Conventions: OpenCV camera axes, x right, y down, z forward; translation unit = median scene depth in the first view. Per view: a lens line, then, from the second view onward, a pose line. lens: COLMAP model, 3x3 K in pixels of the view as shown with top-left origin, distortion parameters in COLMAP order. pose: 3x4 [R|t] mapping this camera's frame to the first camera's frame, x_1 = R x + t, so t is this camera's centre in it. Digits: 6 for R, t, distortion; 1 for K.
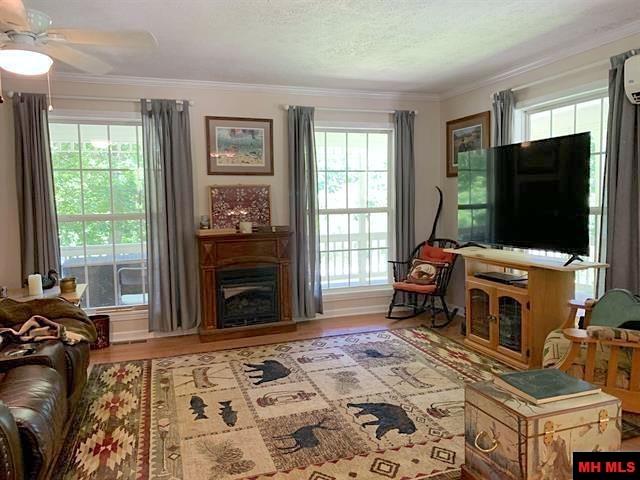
lens RADIAL K [[489.2, 0, 317.3], [0, 489.2, 237.4], [0, 0, 1]] dist [0.059462, -0.074348]
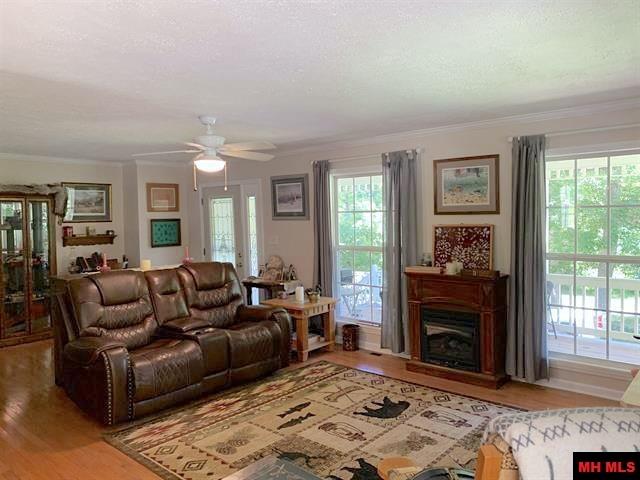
lens RADIAL K [[489.2, 0, 313.3], [0, 489.2, 234.3], [0, 0, 1]] dist [0.059462, -0.074348]
pose [[0.494038, 0.042848, -0.868384, 0.593564], [-0.060553, 0.998055, 0.014797, -0.089352], [0.867329, 0.045274, 0.495671, 0.263182]]
